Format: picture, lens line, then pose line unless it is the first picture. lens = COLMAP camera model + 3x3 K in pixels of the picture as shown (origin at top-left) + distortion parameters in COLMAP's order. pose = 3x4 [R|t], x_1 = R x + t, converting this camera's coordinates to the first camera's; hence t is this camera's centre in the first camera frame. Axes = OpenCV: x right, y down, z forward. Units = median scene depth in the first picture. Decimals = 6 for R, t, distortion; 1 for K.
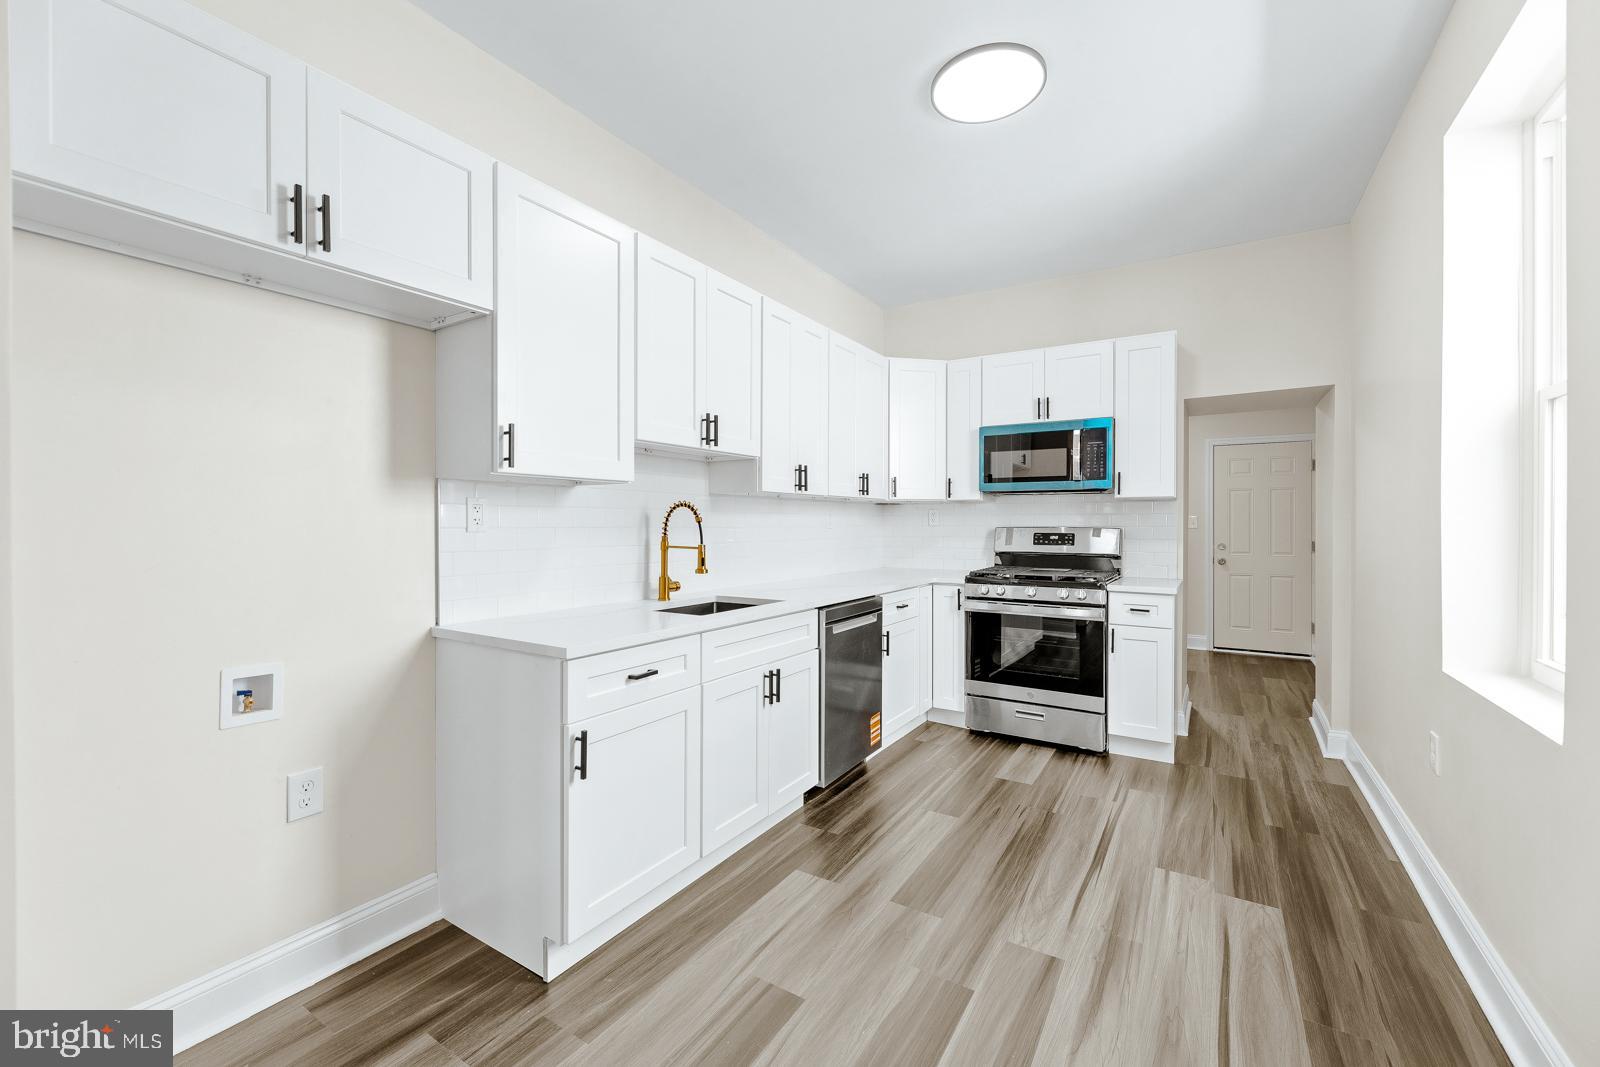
lens RADIAL K [[650.5, 0, 806.2], [0, 650.5, 522.7], [0, 0, 1]] dist [-0.000548, -0.000068]
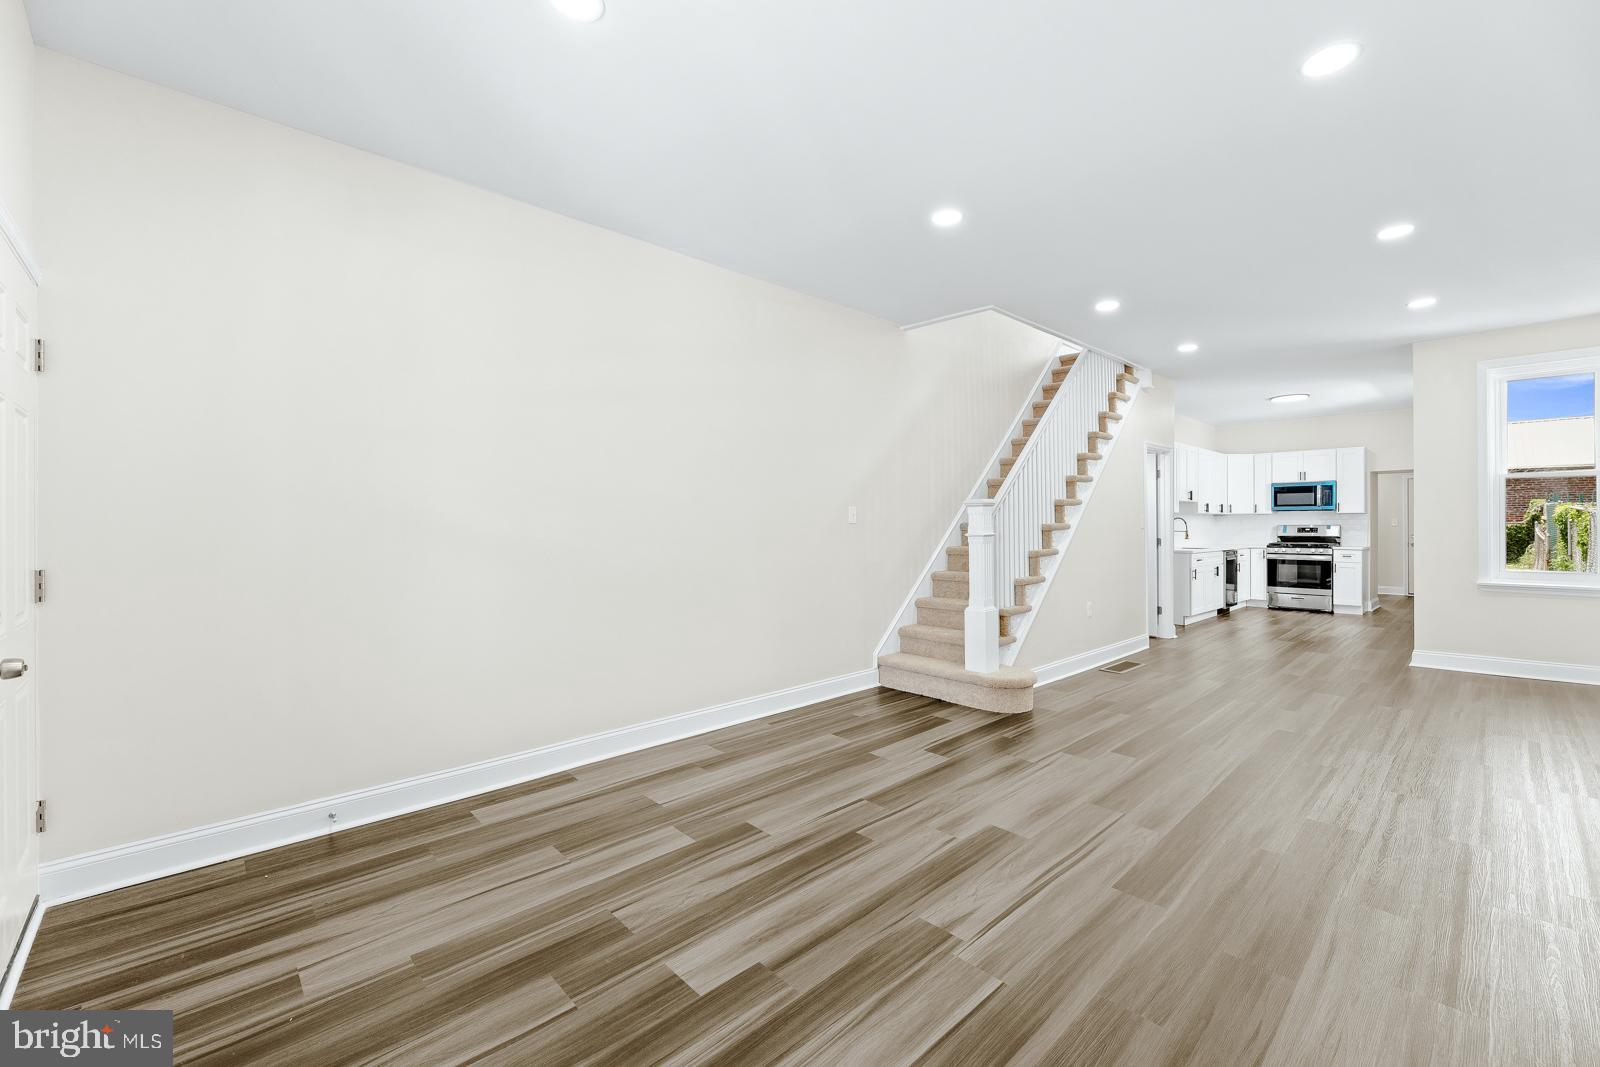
lens RADIAL K [[652.2, 0, 816.5], [0, 652.2, 526.7], [0, 0, 1]] dist [-0.001726, -0.000476]
pose [[0.967309, -0.004361, -0.253564, -0.880938], [0.004989, 0.999986, 0.001834, 0.000013], [0.253553, -0.003039, 0.967317, -2.060197]]
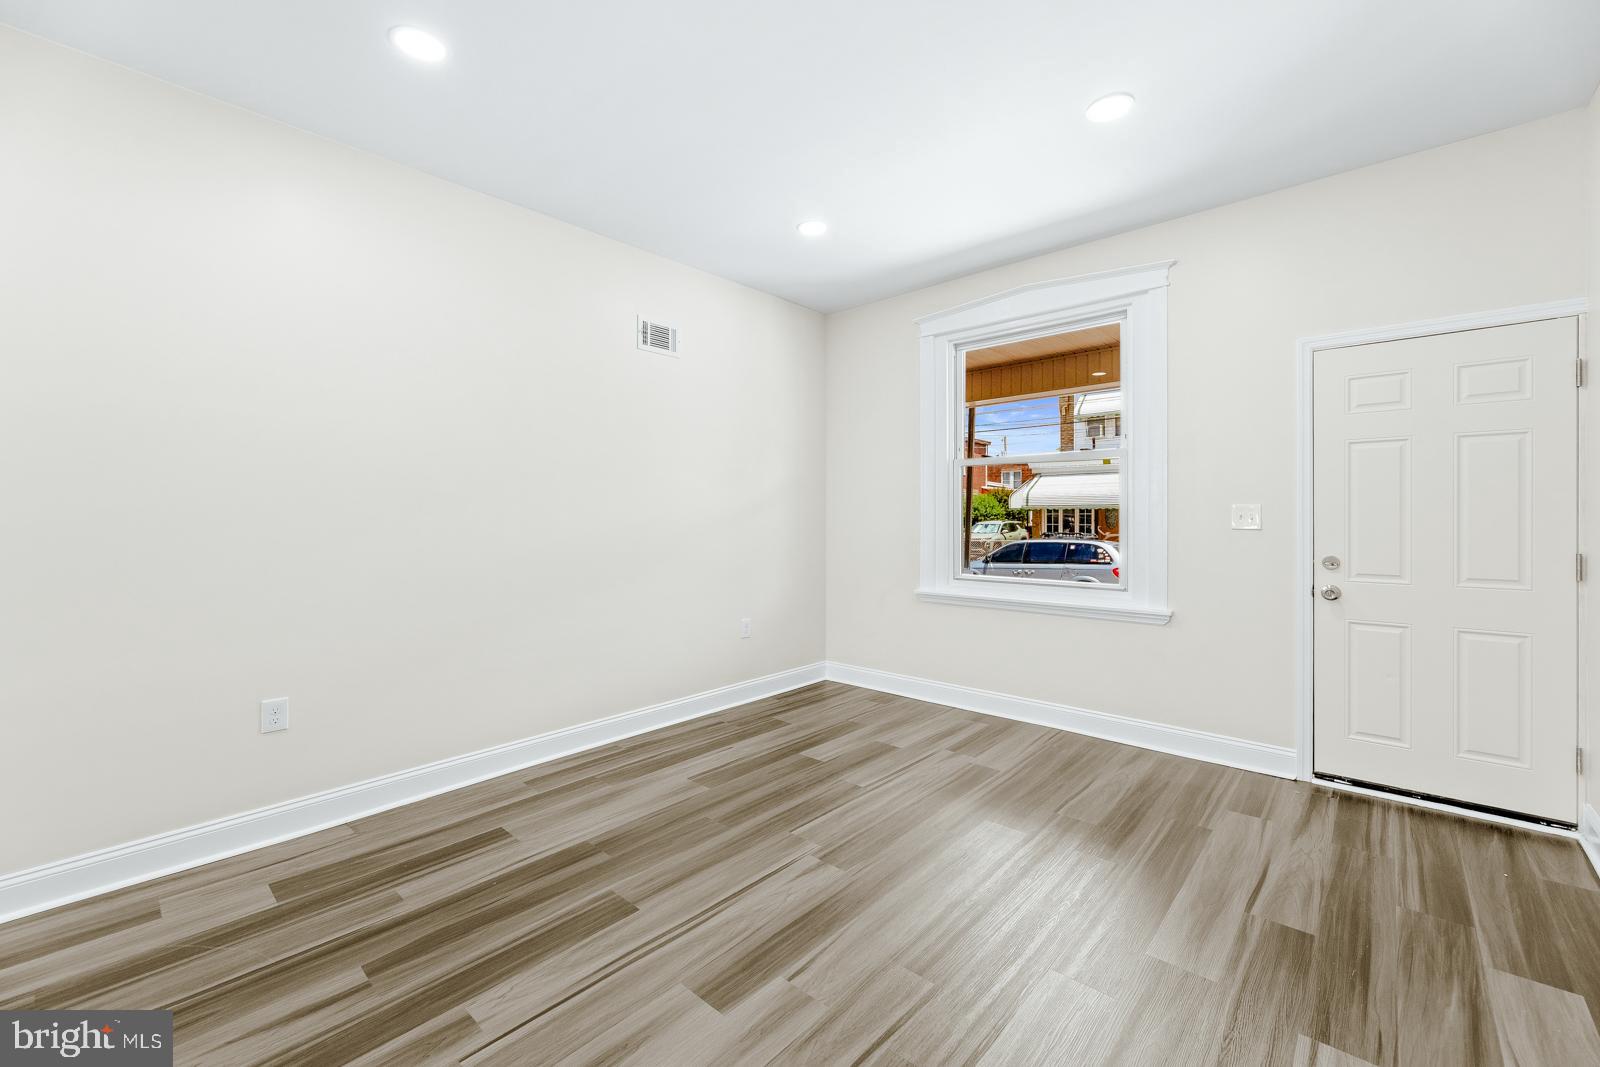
lens RADIAL K [[650.5, 0, 806.2], [0, 650.5, 522.7], [0, 0, 1]] dist [-0.000548, -0.000068]
pose [[-0.983150, 0.000281, 0.182800, -1.027822], [0.002311, 0.999938, 0.010896, -0.006224], [-0.182785, 0.011135, -0.983090, -0.781955]]
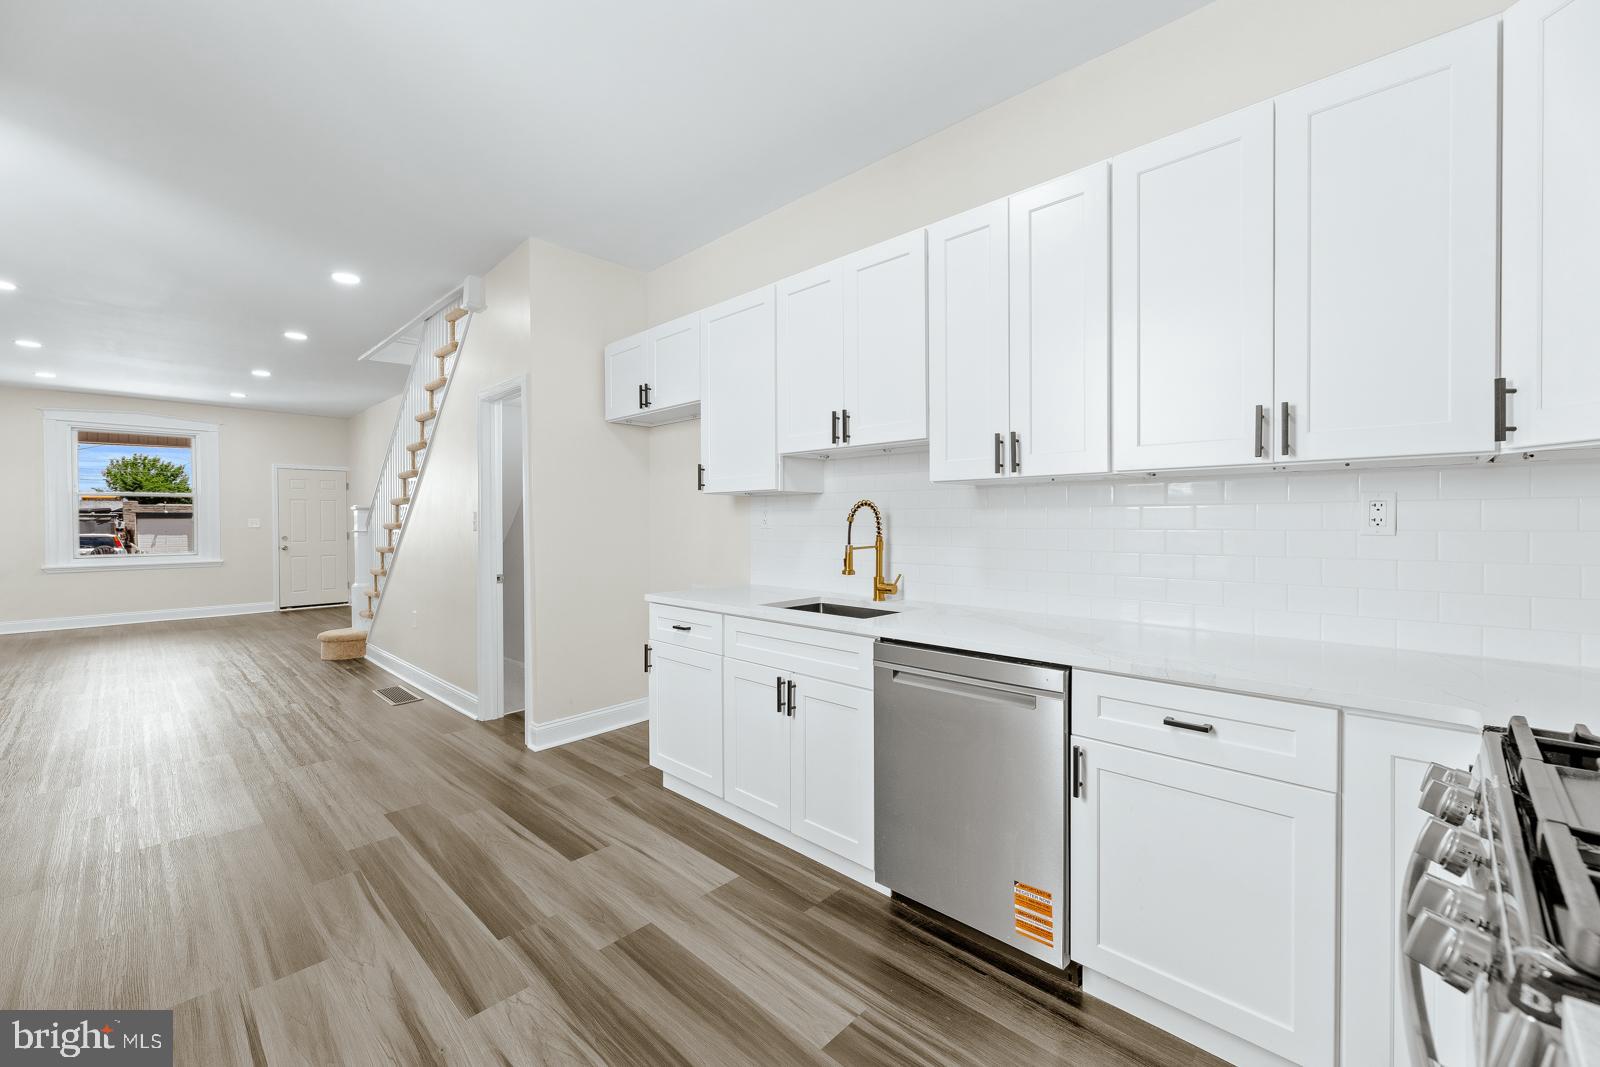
lens RADIAL K [[651.3, 0, 797.7], [0, 651.3, 527.6], [0, 0, 1]] dist [0.000513, 0.000174]
pose [[-0.211556, 0.012002, -0.977292, 0.624756], [0.005330, 0.999924, 0.011126, -0.002491], [0.977351, -0.002855, -0.211604, 0.877702]]
